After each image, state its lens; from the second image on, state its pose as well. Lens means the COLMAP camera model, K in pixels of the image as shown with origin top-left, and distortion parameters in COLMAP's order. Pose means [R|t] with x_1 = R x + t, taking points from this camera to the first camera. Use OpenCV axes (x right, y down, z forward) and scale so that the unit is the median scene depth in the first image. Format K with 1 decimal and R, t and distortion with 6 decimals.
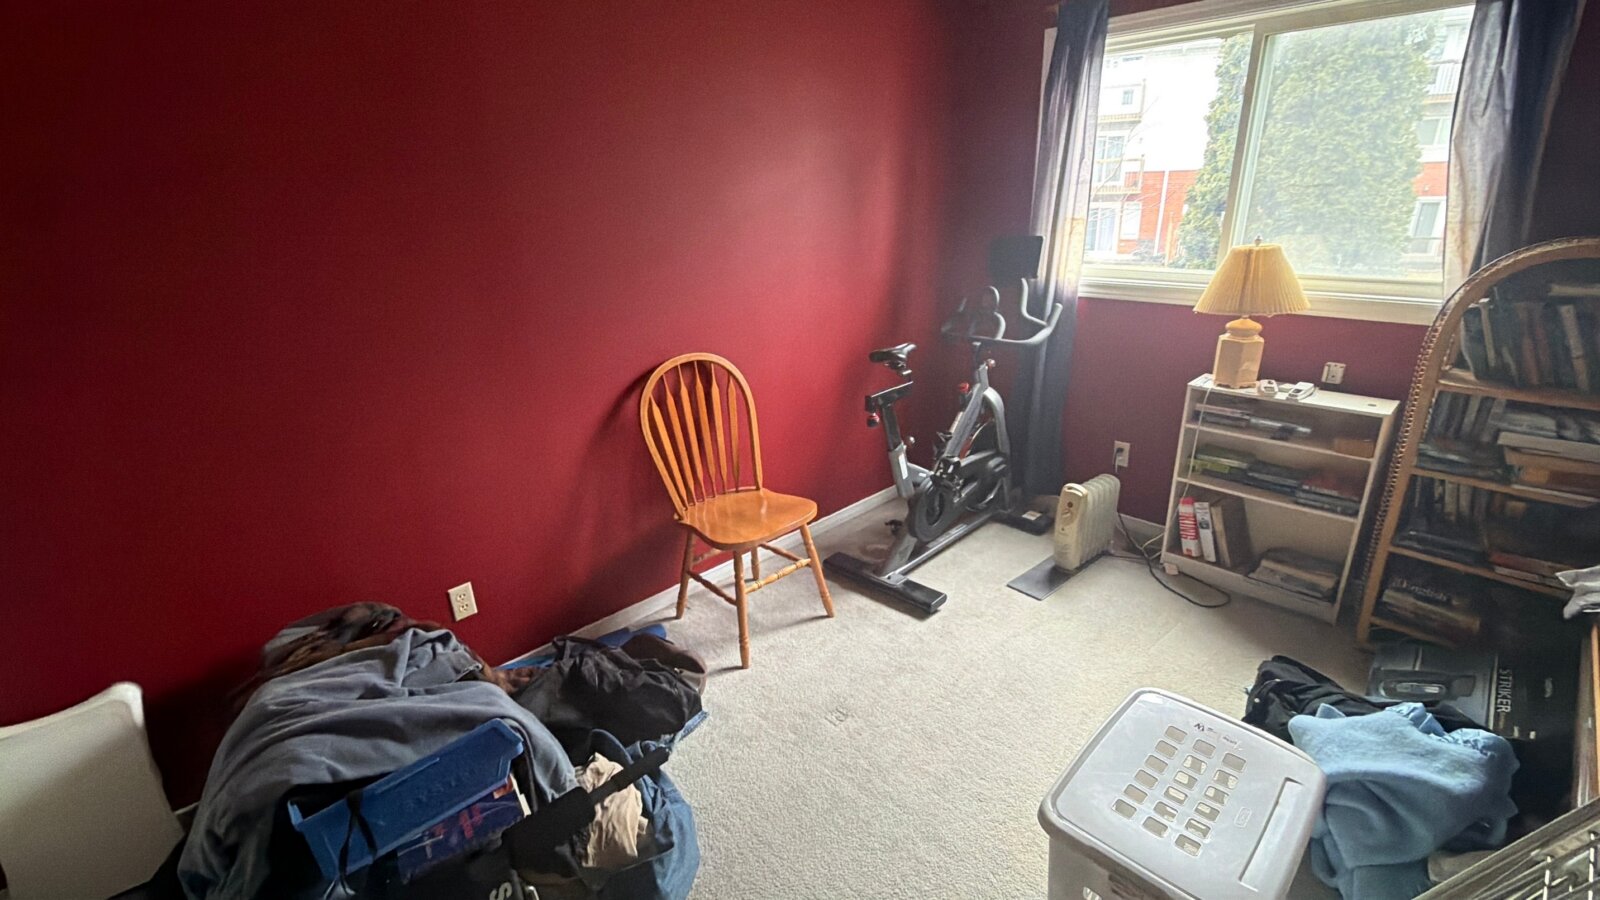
lens RADIAL K [[735.0, 0, 790.2], [0, 735.0, 451.2], [0, 0, 1]] dist [0.000111, 0.000025]
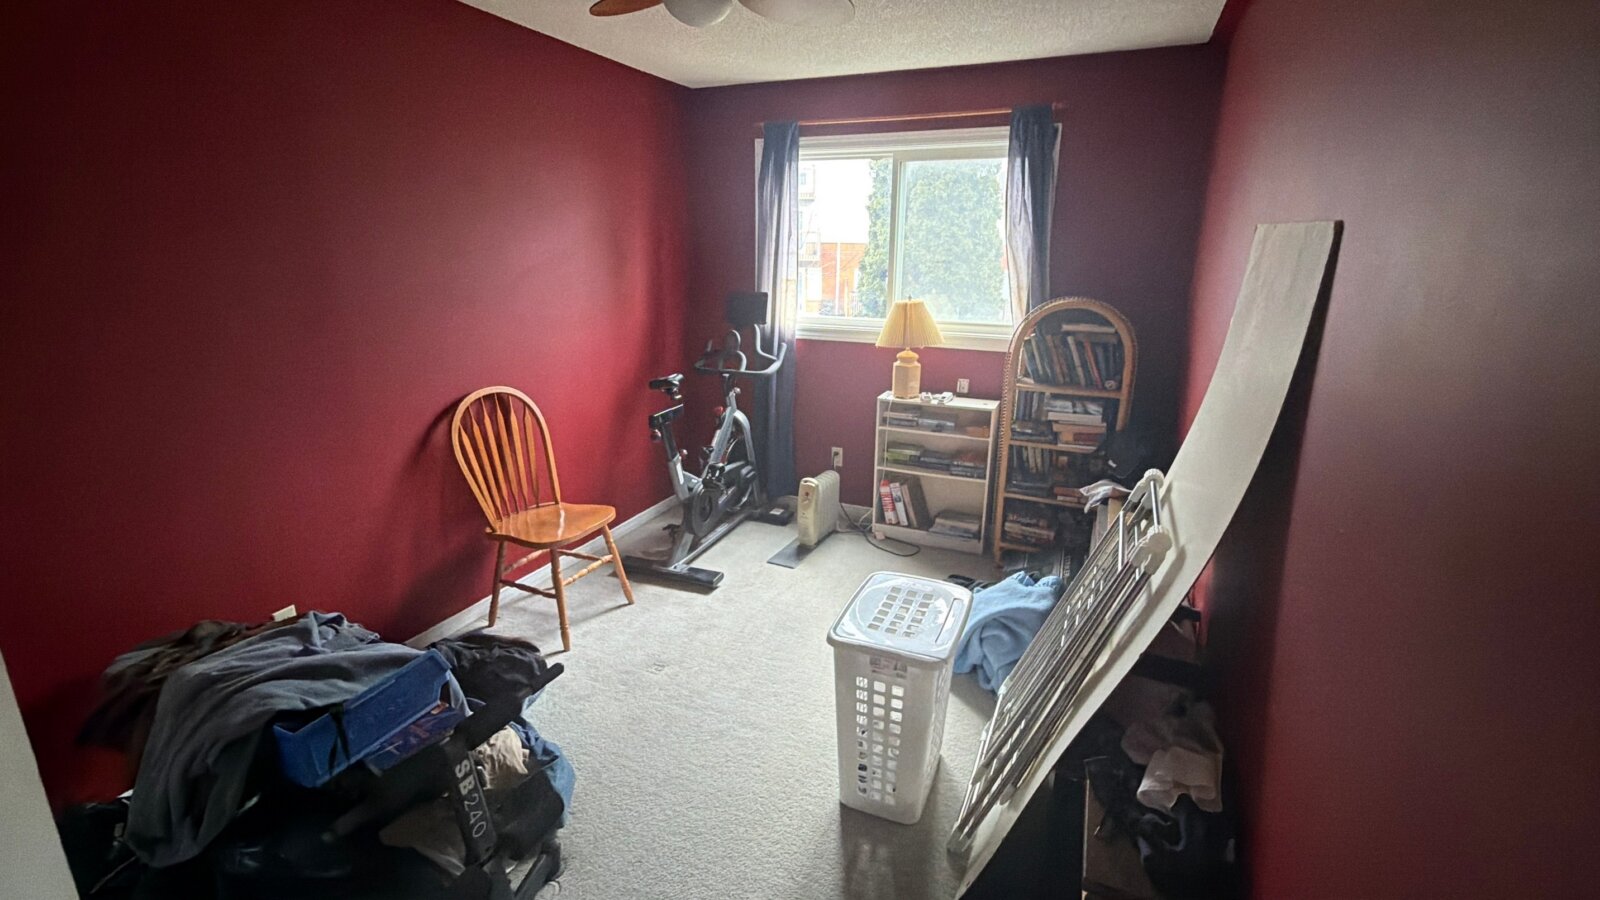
lens RADIAL K [[735.0, 0, 804.2], [0, 735.0, 450.6], [0, 0, 1]] dist [0.000111, 0.000025]
pose [[0.918843, -0.065423, 0.389163, -0.144856], [0.095086, 0.993811, -0.057432, 0.080062], [-0.382997, 0.089775, 0.919377, -0.234817]]
